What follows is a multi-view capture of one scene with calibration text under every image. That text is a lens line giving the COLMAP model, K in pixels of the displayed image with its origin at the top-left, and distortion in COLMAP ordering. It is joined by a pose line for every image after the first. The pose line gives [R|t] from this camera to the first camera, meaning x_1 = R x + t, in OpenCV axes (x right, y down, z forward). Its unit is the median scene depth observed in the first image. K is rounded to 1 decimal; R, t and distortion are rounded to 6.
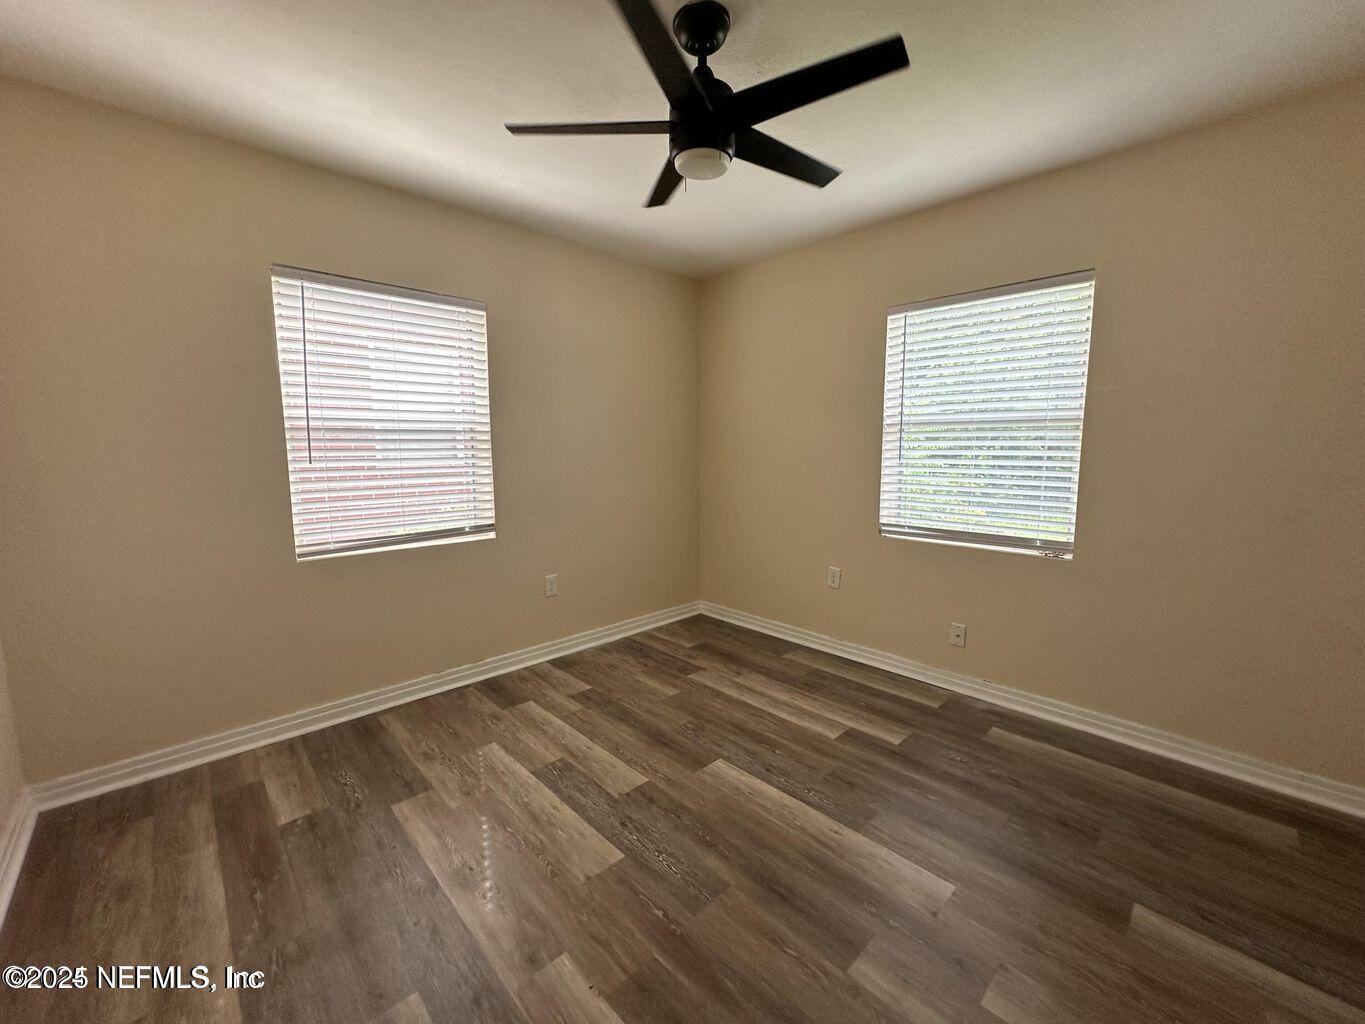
lens RADIAL K [[546.7, 0, 680.6], [0, 546.7, 508.3], [0, 0, 1]] dist [-0.007523, 0.001438]
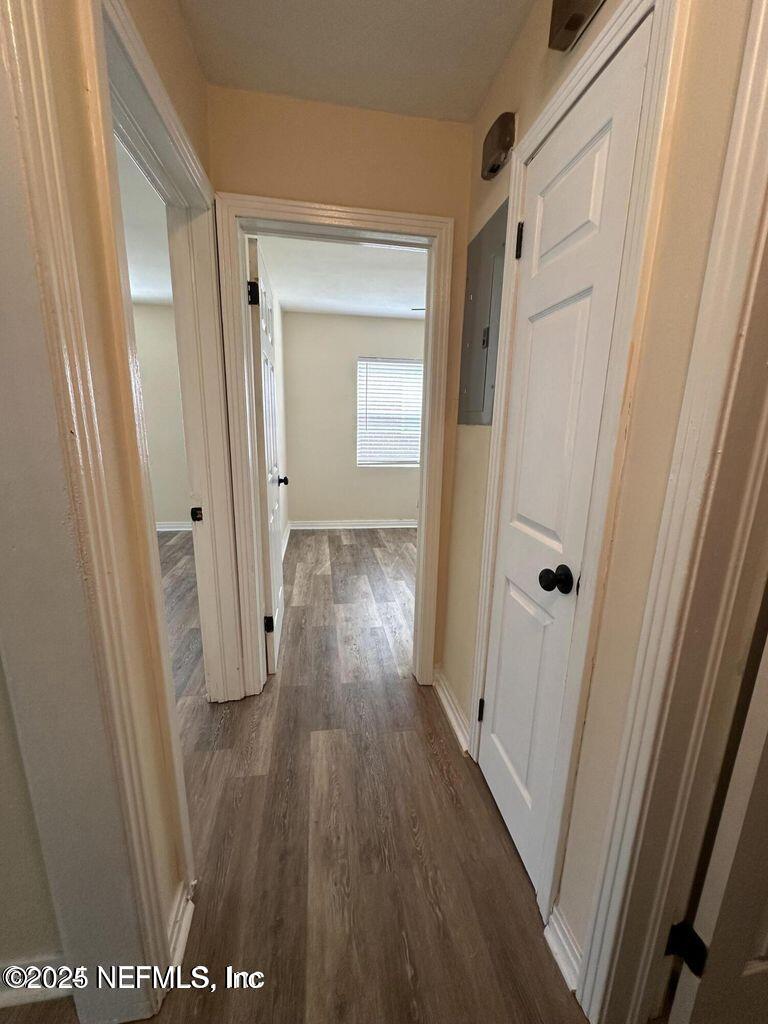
lens RADIAL K [[410.1, 0, 386.5], [0, 410.1, 511.5], [0, 0, 1]] dist [-0.007523, 0.001438]
pose [[0.828626, 0.148652, -0.539706, 0.716697], [-0.089024, 0.986822, 0.135119, 0.034881], [0.552679, -0.063916, 0.830940, -0.821609]]
